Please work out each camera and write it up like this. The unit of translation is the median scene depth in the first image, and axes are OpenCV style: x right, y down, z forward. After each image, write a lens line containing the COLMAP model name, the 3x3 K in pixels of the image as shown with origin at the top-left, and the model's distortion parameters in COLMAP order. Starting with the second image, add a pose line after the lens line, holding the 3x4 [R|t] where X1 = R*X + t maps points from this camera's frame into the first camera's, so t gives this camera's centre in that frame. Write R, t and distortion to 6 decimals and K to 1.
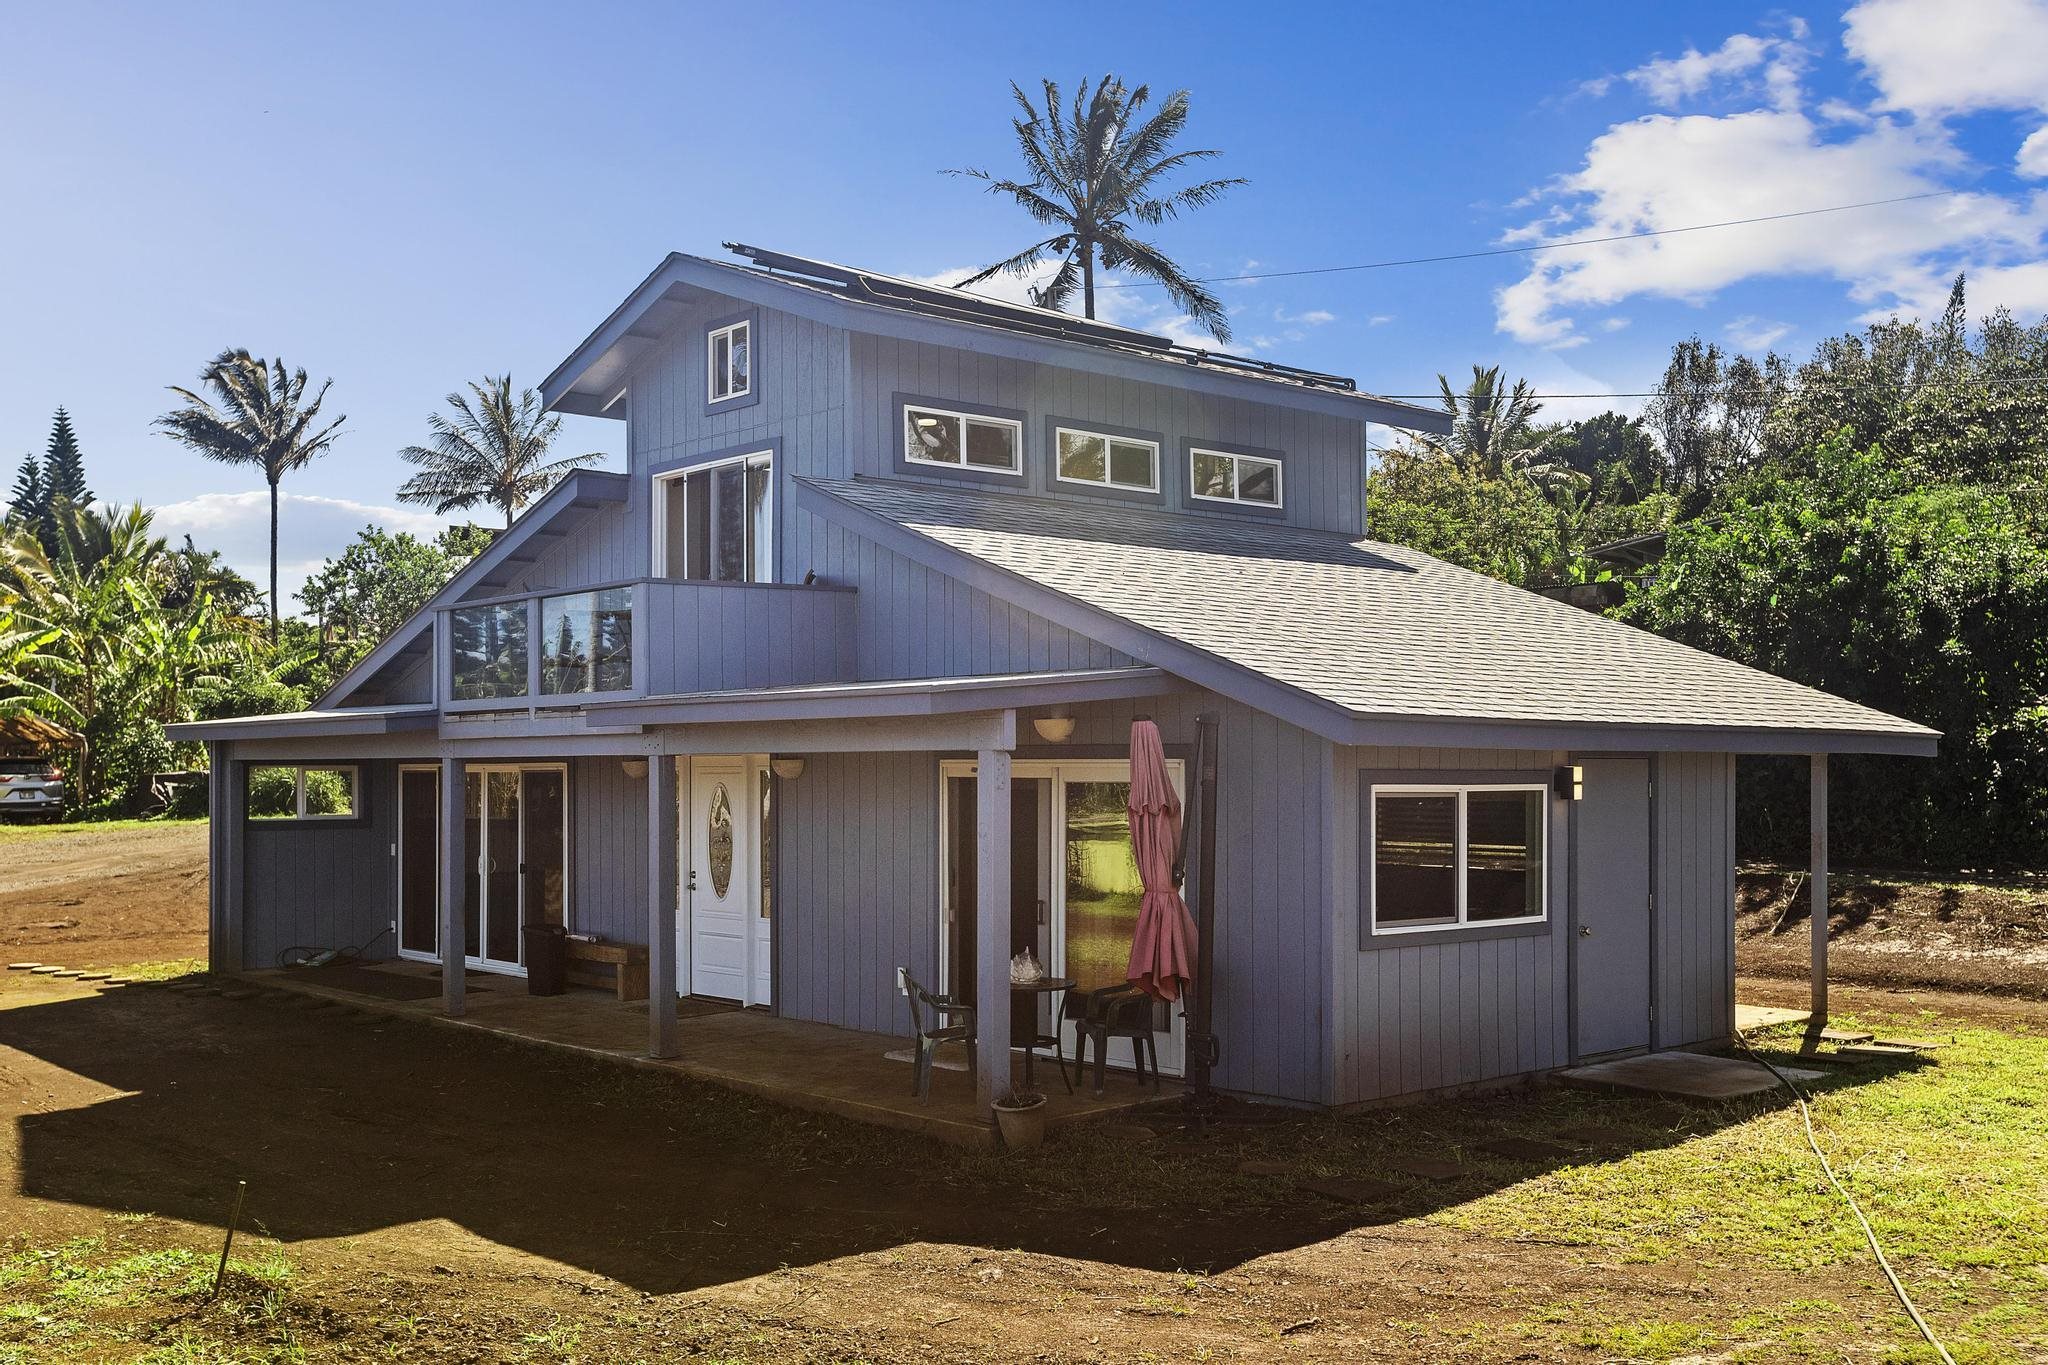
lens RADIAL K [[2019.2, 0, 1025.9], [0, 2019.2, 804.2], [0, 0, 1]] dist [0.001519, -0.015465]
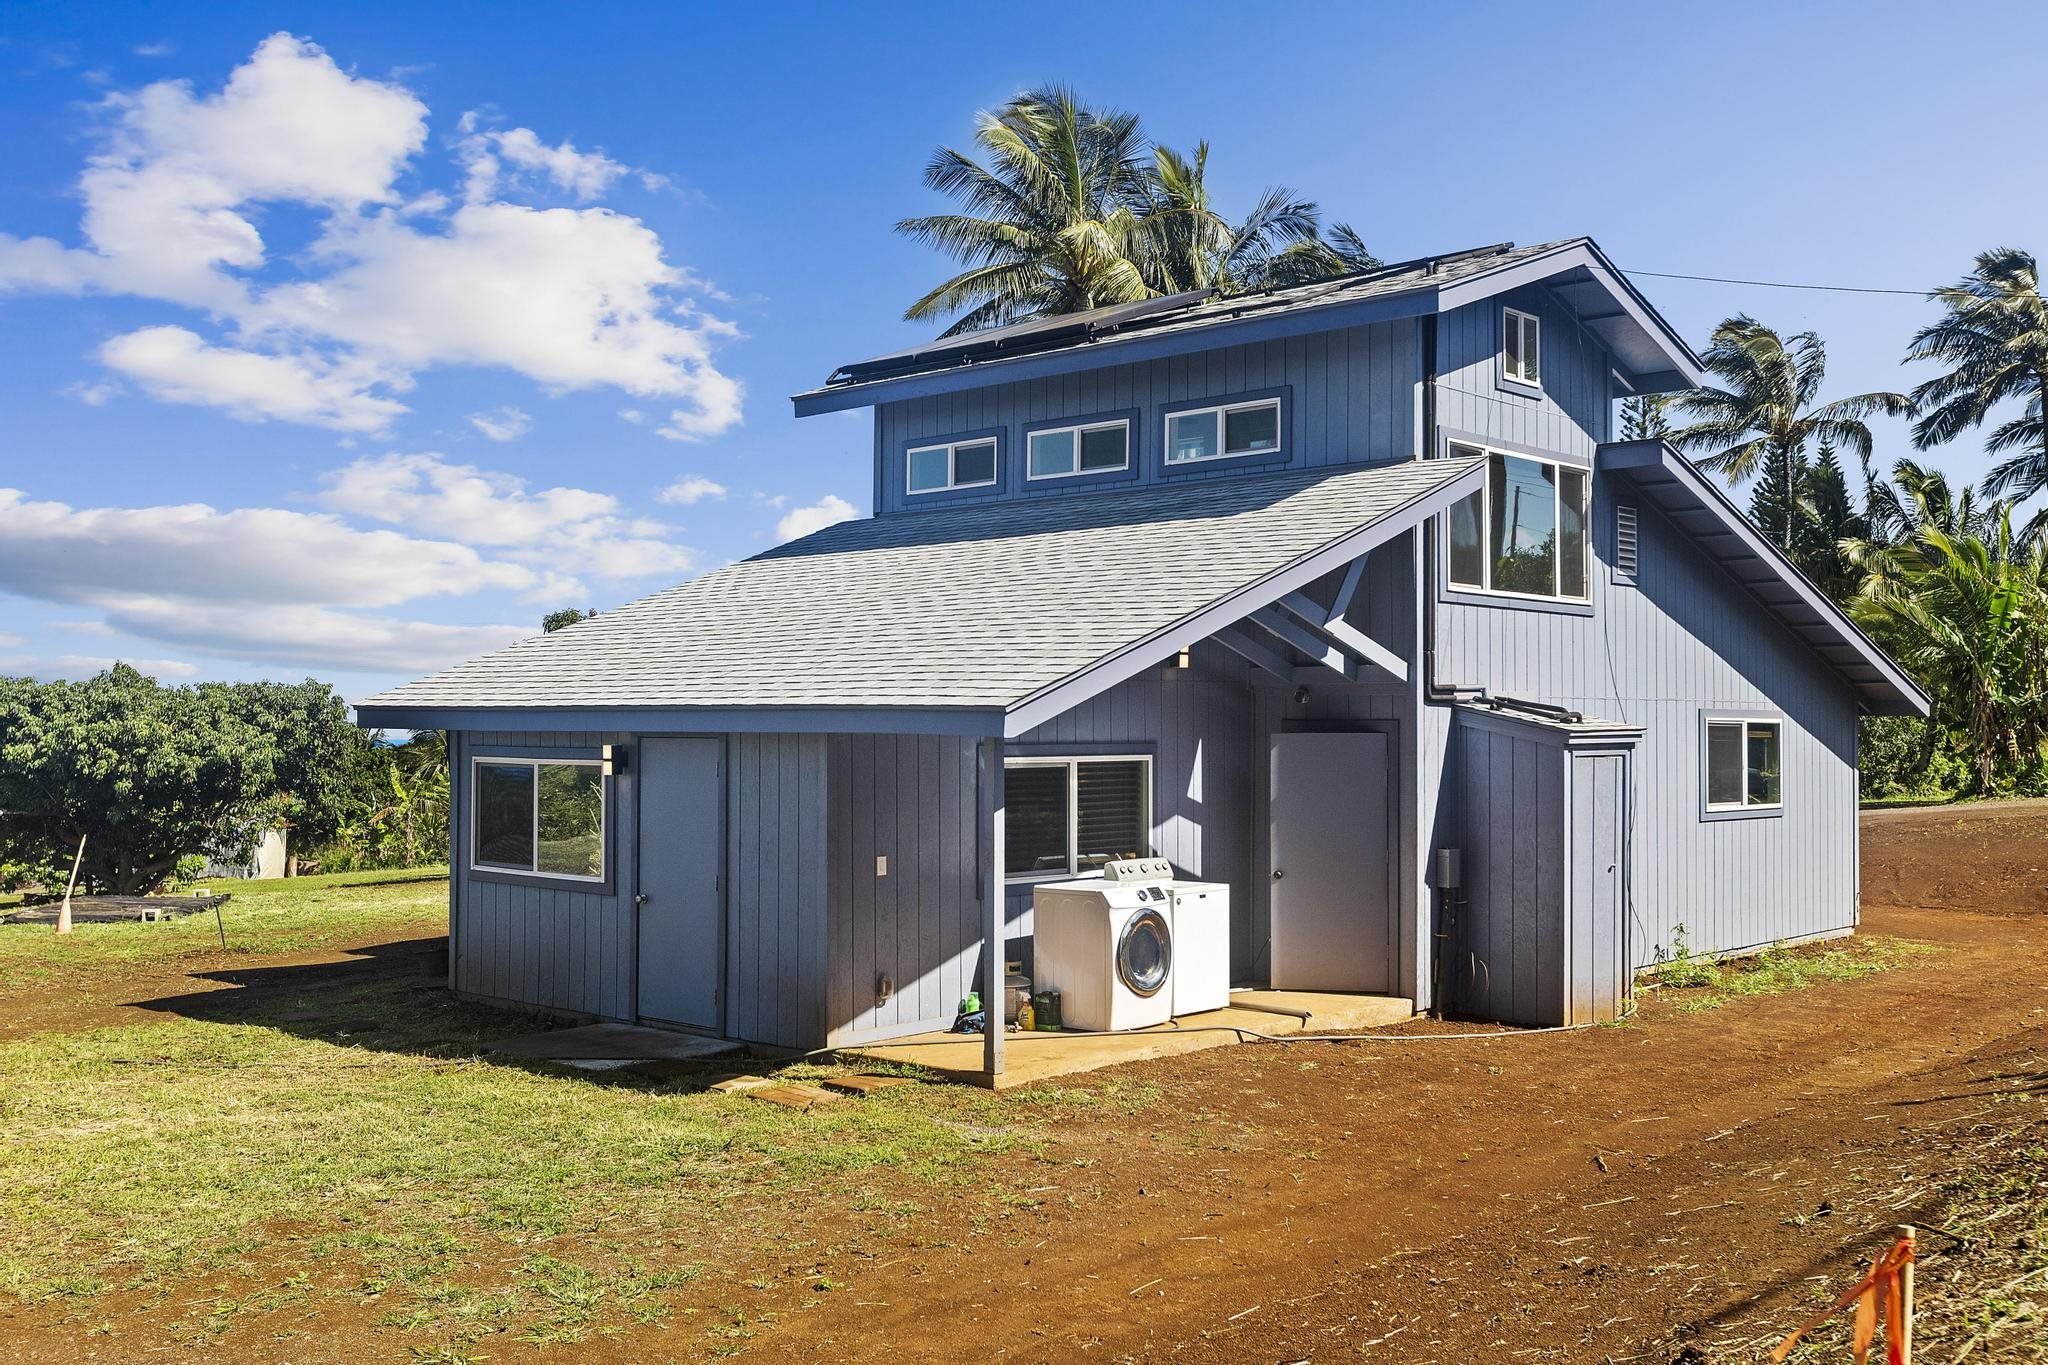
lens RADIAL K [[1962.5, 0, 1024.0], [0, 1962.5, 682.5], [0, 0, 1]] dist [0.007387, -0.001807]
pose [[0.090243, -0.019285, -0.995733, 1.141862], [-0.015479, 0.999665, -0.020764, -0.028393], [0.995799, 0.017286, 0.089914, 0.947983]]
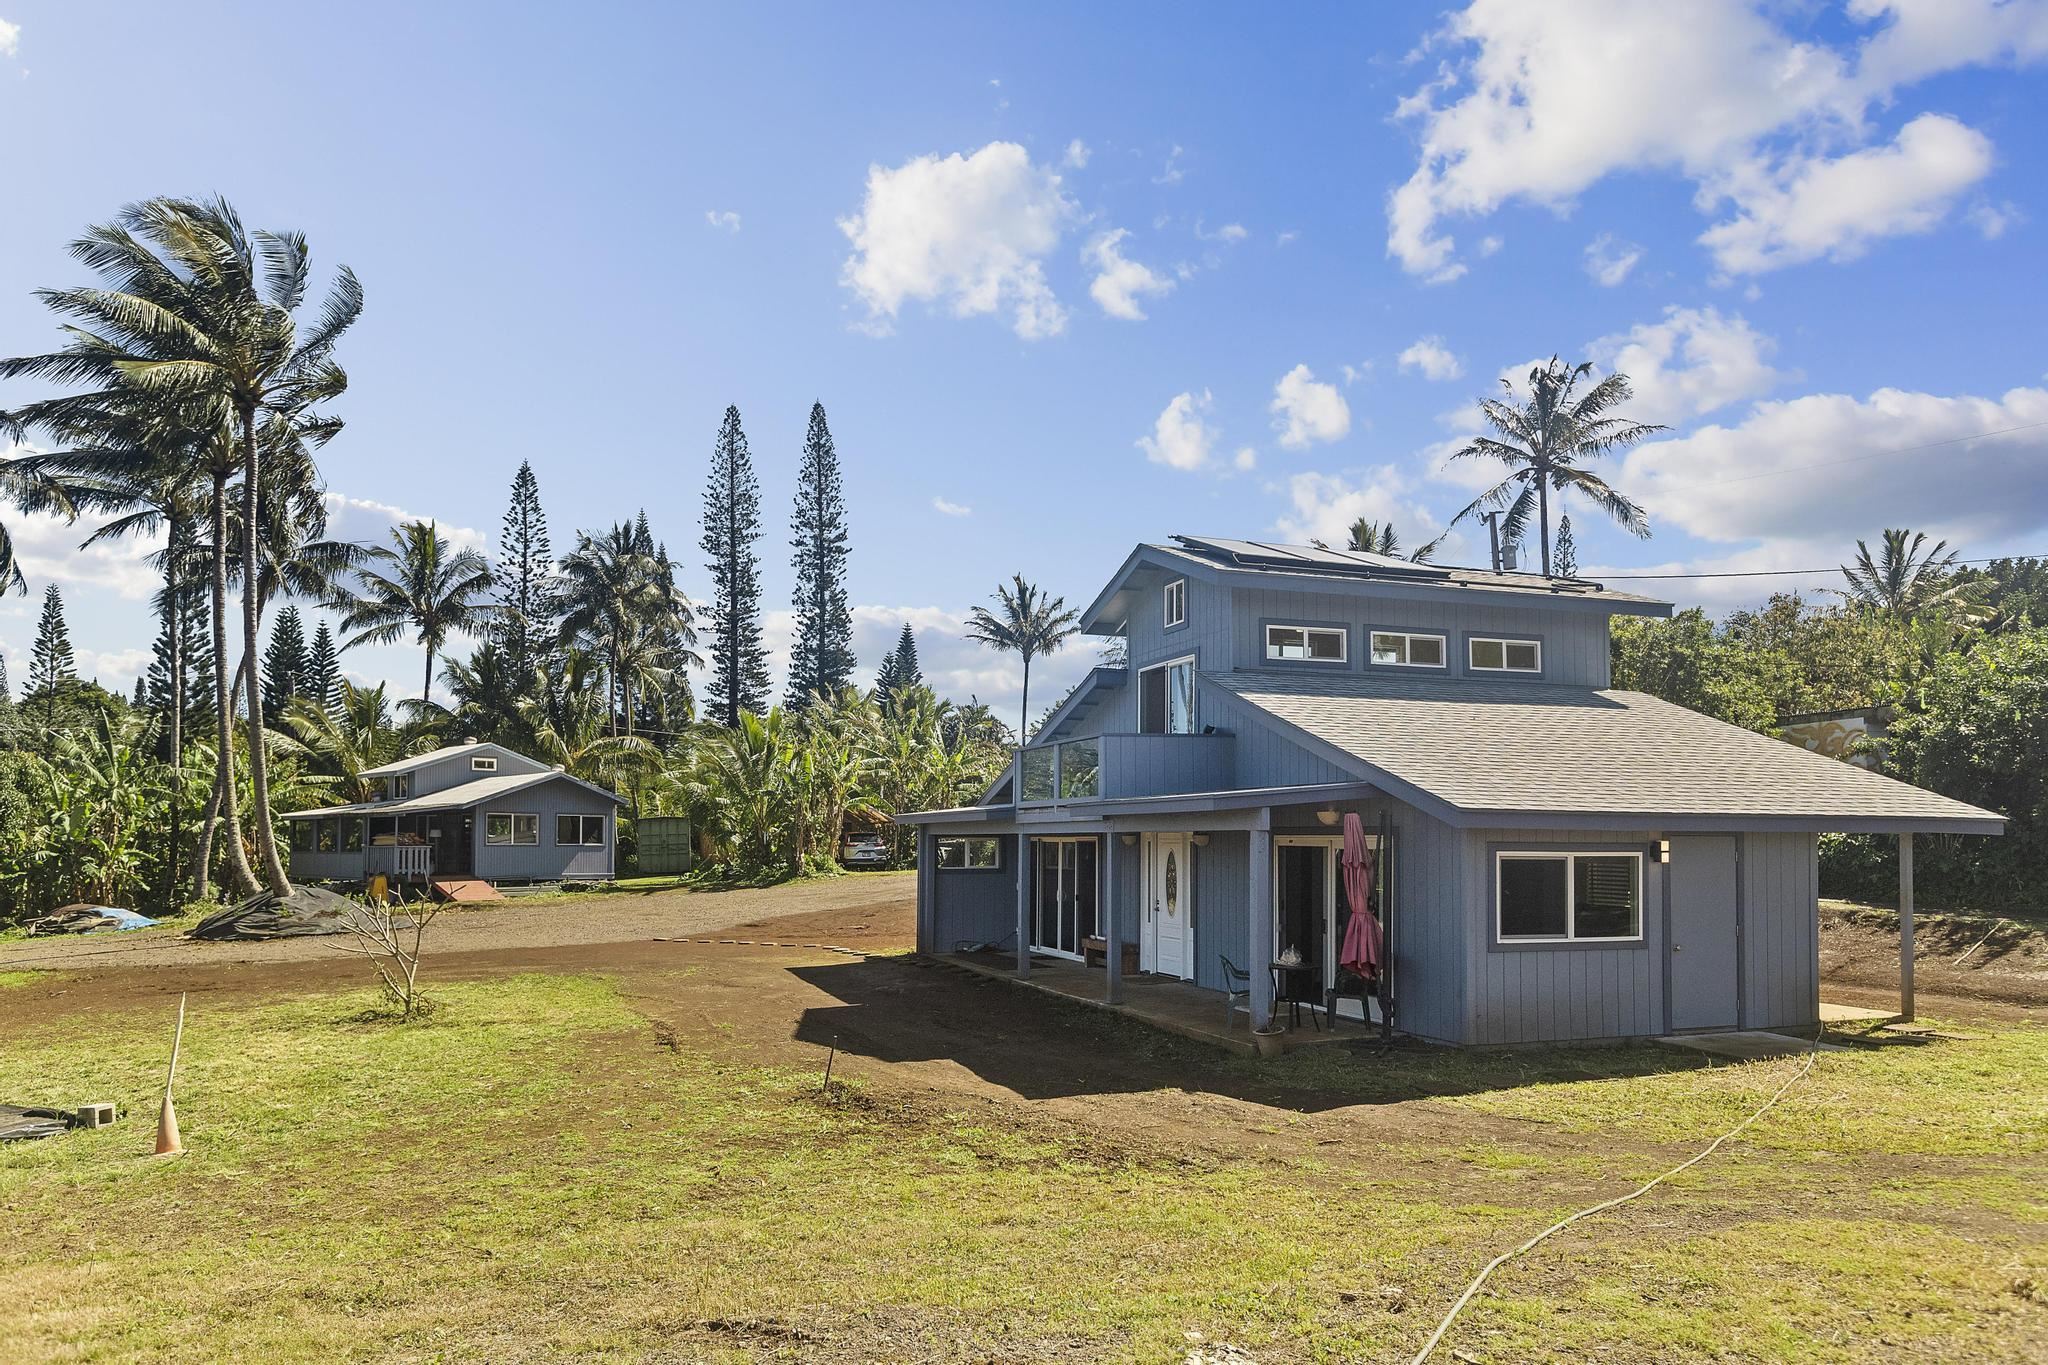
lens RADIAL K [[1387.0, 0, 1016.0], [0, 1387.0, 832.1], [0, 0, 1]] dist [-0.003903, -0.001280]
pose [[0.928919, 0.001469, -0.370281, 0.171482], [-0.010196, 0.999714, -0.021611, 0.002271], [0.370143, 0.023850, 0.928669, -0.146996]]
